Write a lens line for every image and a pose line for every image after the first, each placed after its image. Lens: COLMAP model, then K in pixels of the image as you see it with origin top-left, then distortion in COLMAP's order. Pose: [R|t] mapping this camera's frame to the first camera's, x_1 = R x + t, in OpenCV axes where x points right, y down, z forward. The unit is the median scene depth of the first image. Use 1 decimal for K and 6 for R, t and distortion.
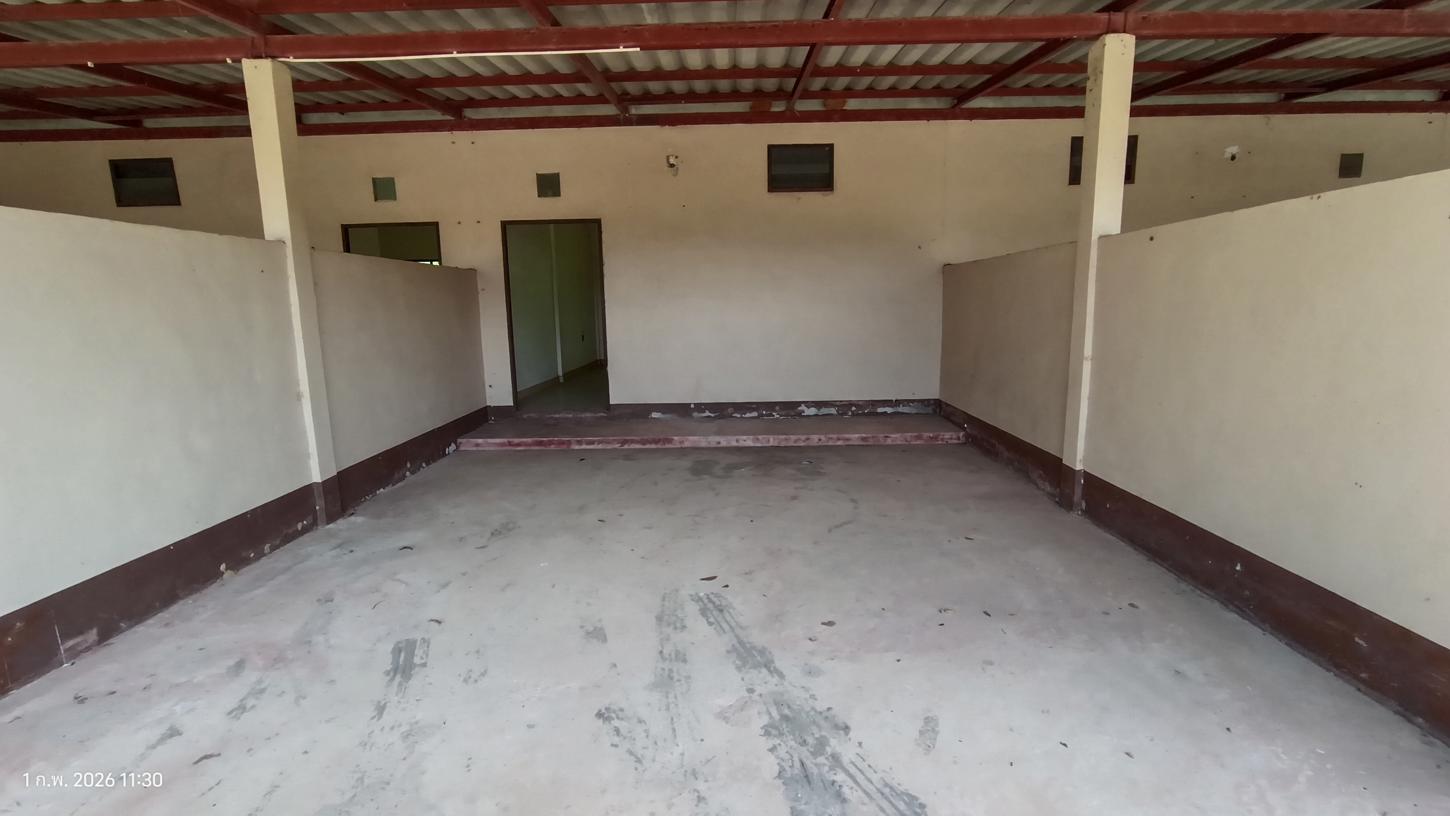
lens RADIAL K [[879.7, 0, 724.2], [0, 879.7, 429.3], [0, 0, 1]] dist [0.063500, -0.000347]
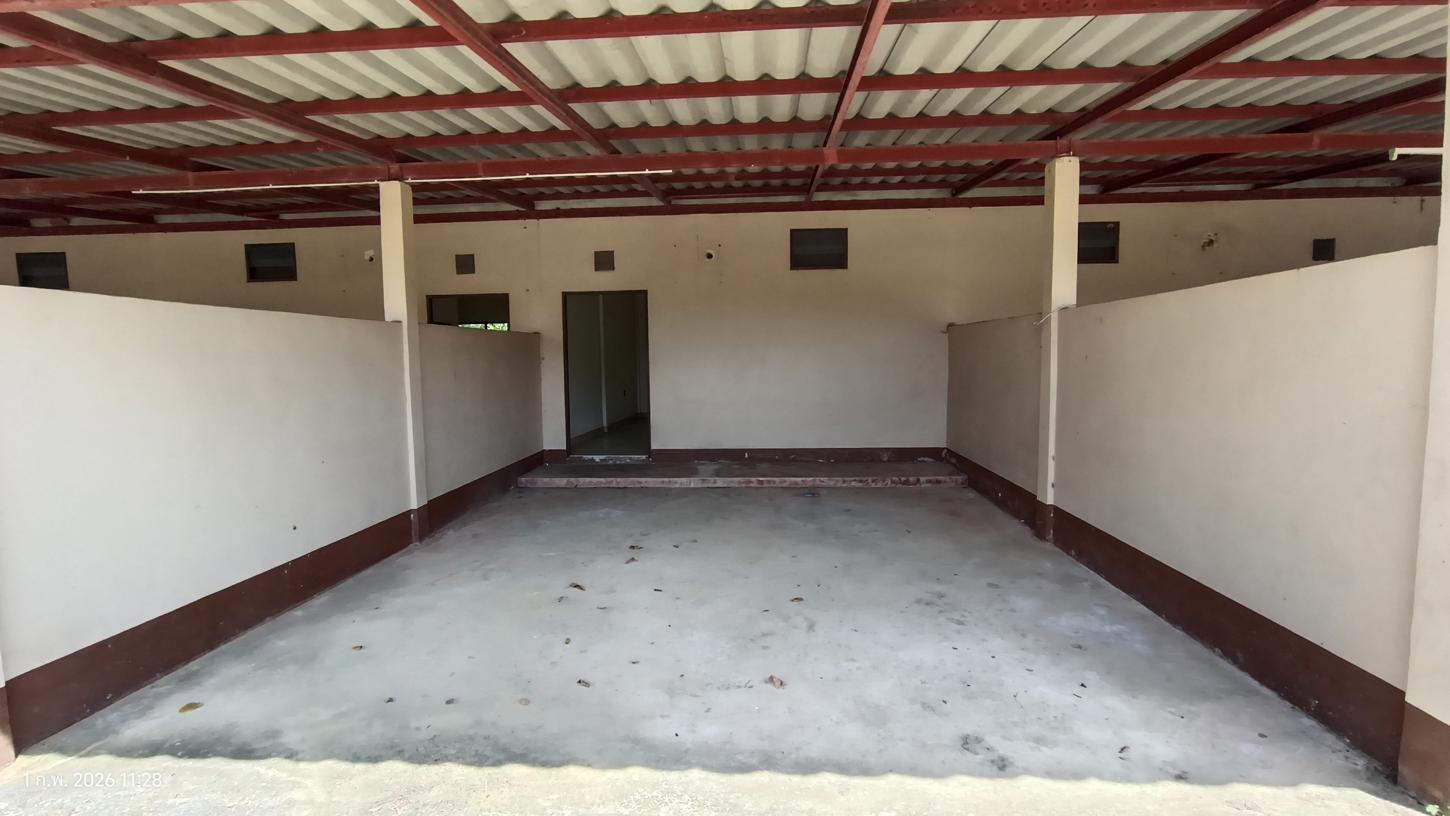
lens RADIAL K [[985.1, 0, 723.1], [0, 985.1, 406.7], [0, 0, 1]] dist [-0.000550, -0.000216]
pose [[0.999204, 0.007239, -0.039240, 0.012411], [-0.010903, 0.995514, -0.093983, 0.036351], [0.038384, 0.094336, 0.994800, -0.277713]]
